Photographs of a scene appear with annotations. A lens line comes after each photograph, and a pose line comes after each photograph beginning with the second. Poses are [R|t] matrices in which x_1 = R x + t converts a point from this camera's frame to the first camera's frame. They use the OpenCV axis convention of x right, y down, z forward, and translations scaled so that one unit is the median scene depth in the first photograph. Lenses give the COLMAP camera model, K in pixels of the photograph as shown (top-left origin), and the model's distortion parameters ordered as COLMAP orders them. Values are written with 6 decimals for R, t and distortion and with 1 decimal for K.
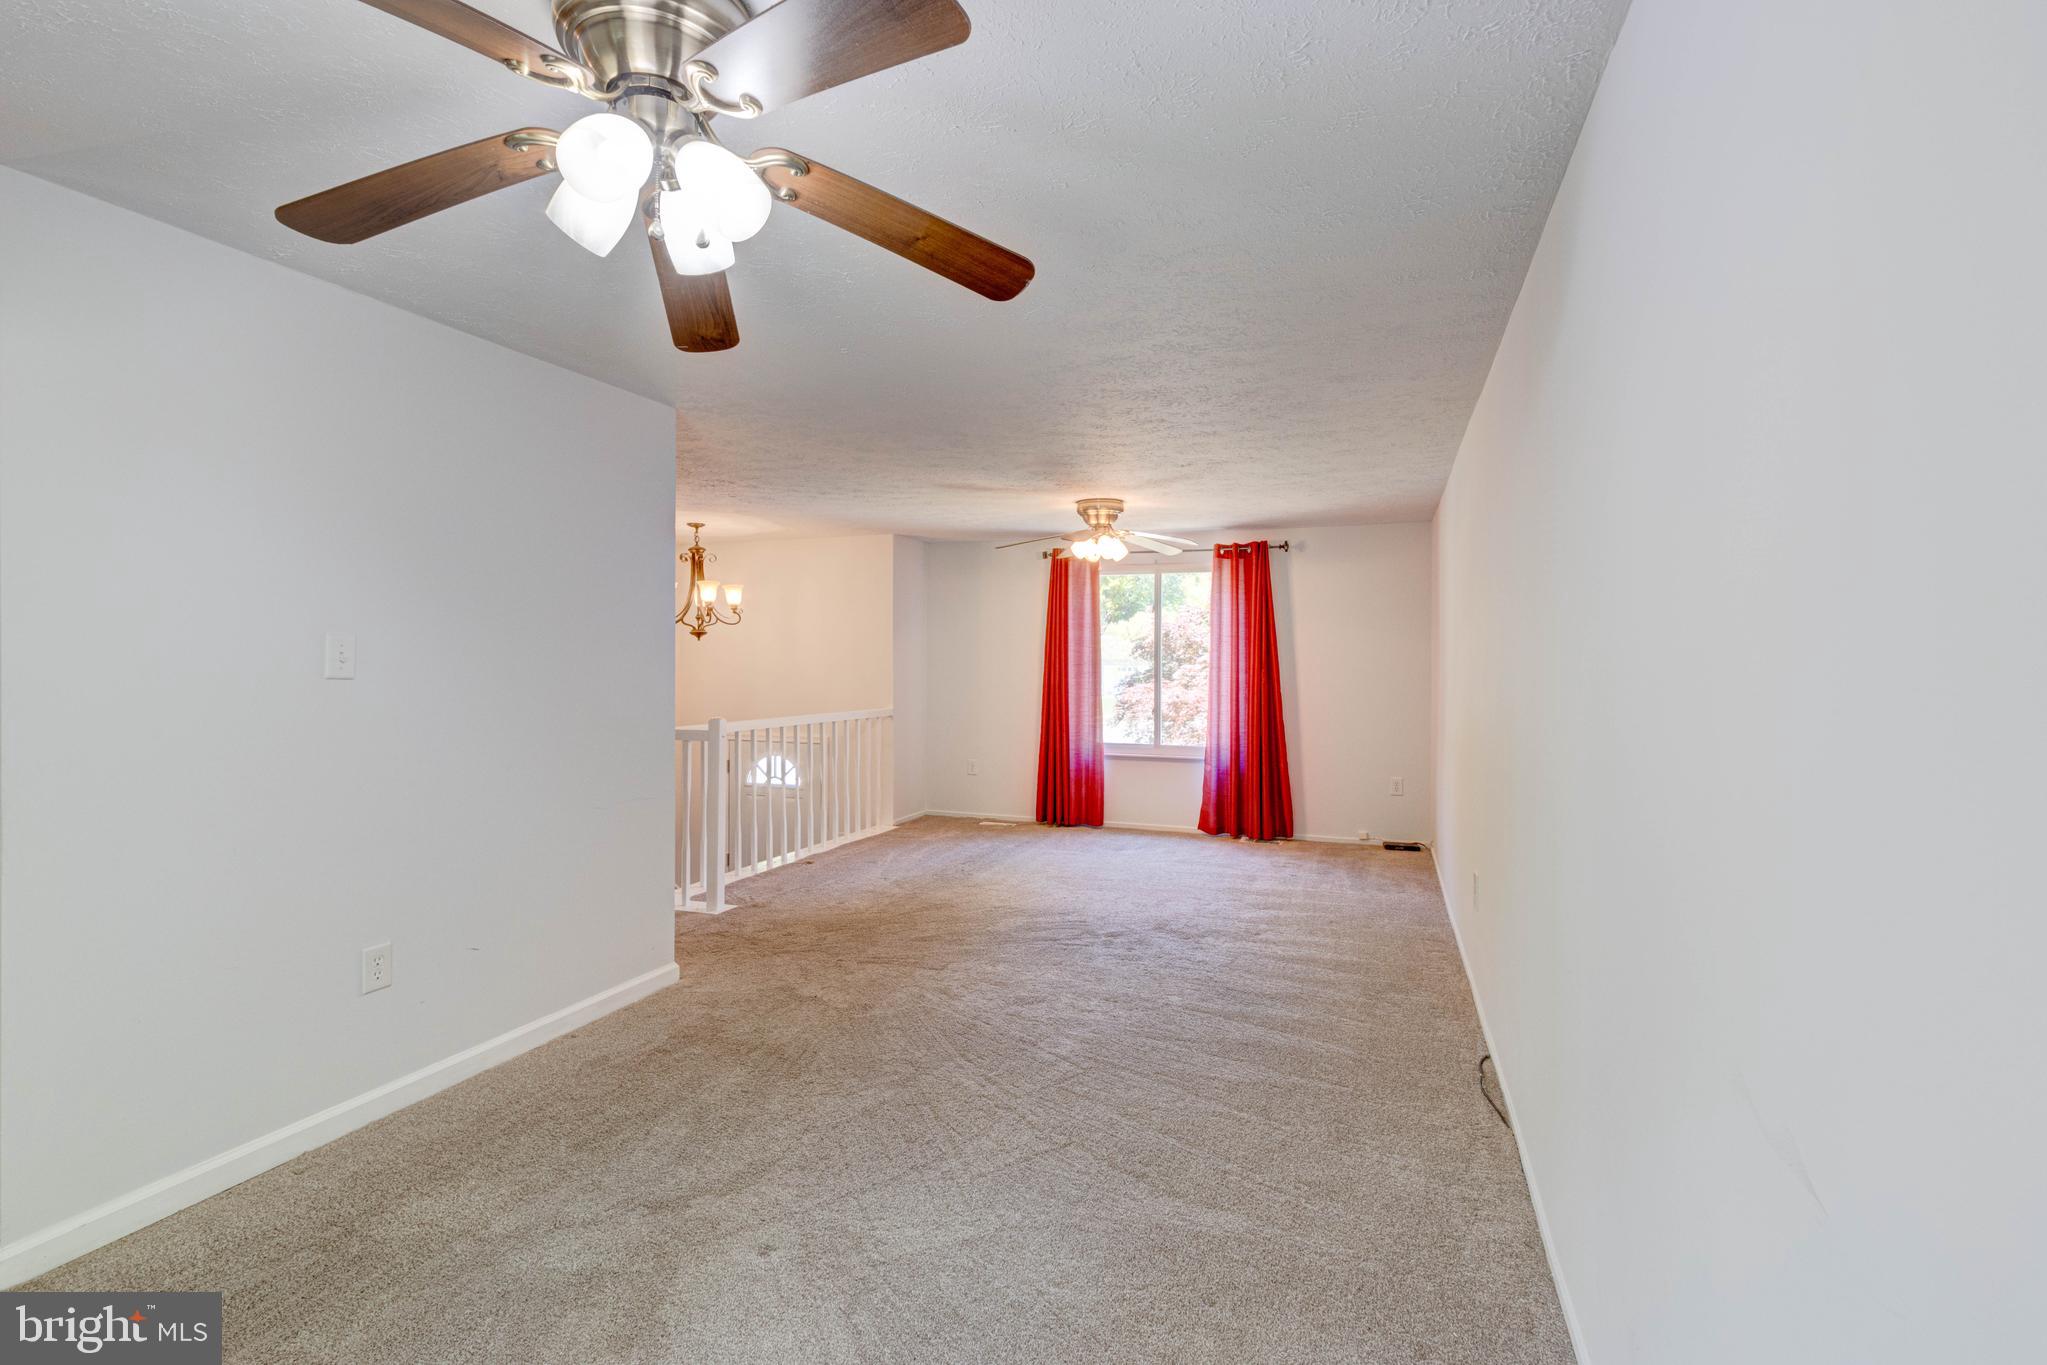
lens RADIAL K [[944.2, 0, 1041.2], [0, 944.2, 673.4], [0, 0, 1]] dist [-0.000287, 0.000257]
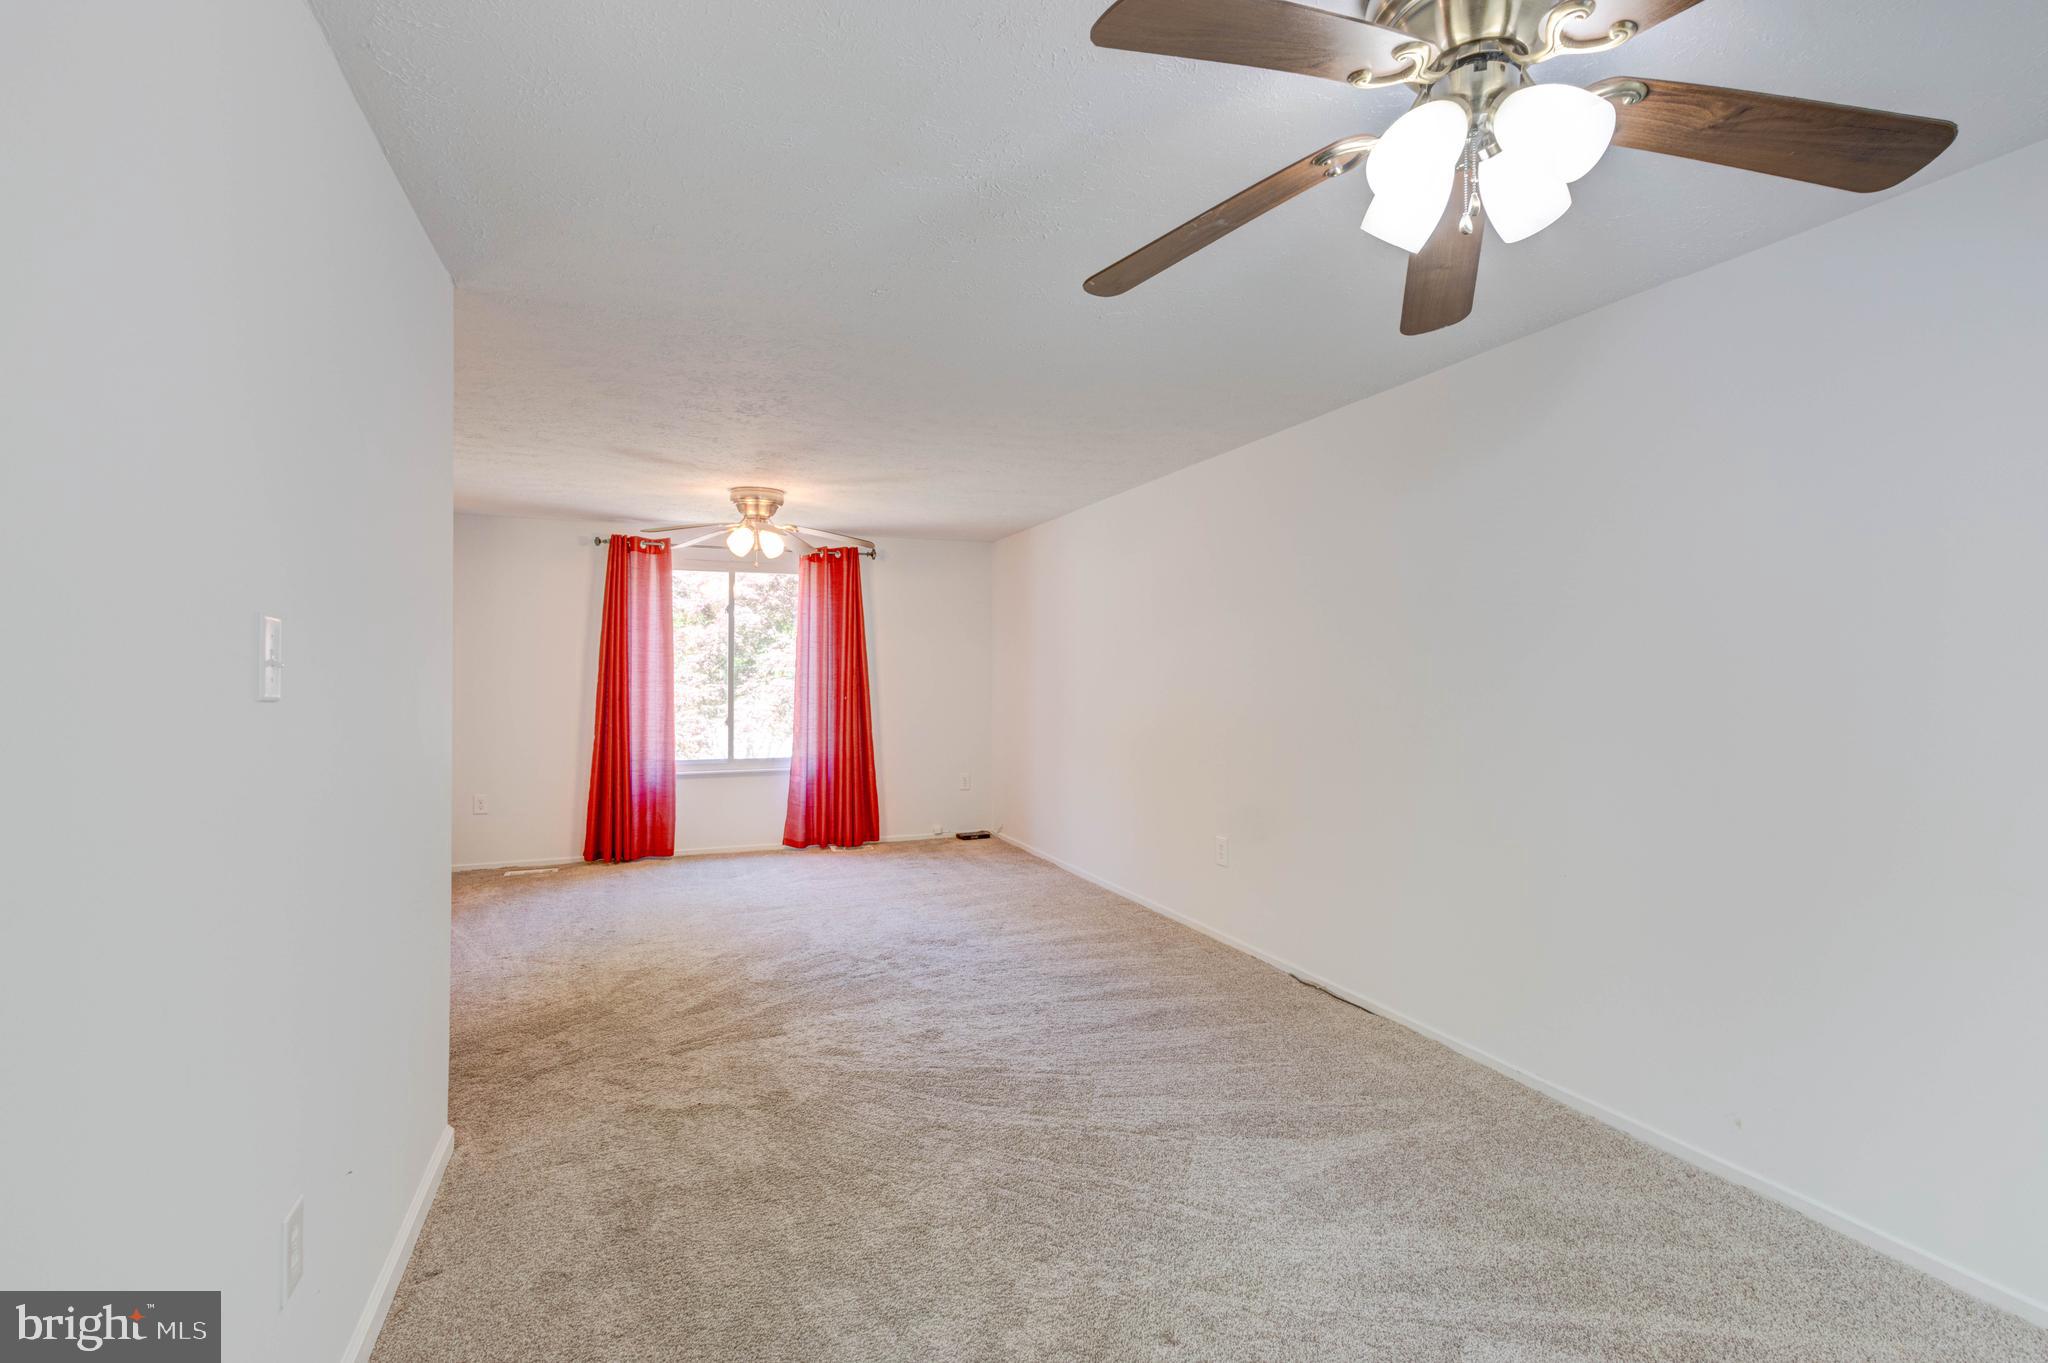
lens RADIAL K [[944.6, 0, 1030.5], [0, 944.6, 674.9], [0, 0, 1]] dist [-0.000287, 0.000257]
pose [[0.739914, -0.006151, 0.672673, -0.294219], [0.010450, 0.999943, -0.002351, -0.000947], [-0.672620, 0.008769, 0.739936, 0.131429]]
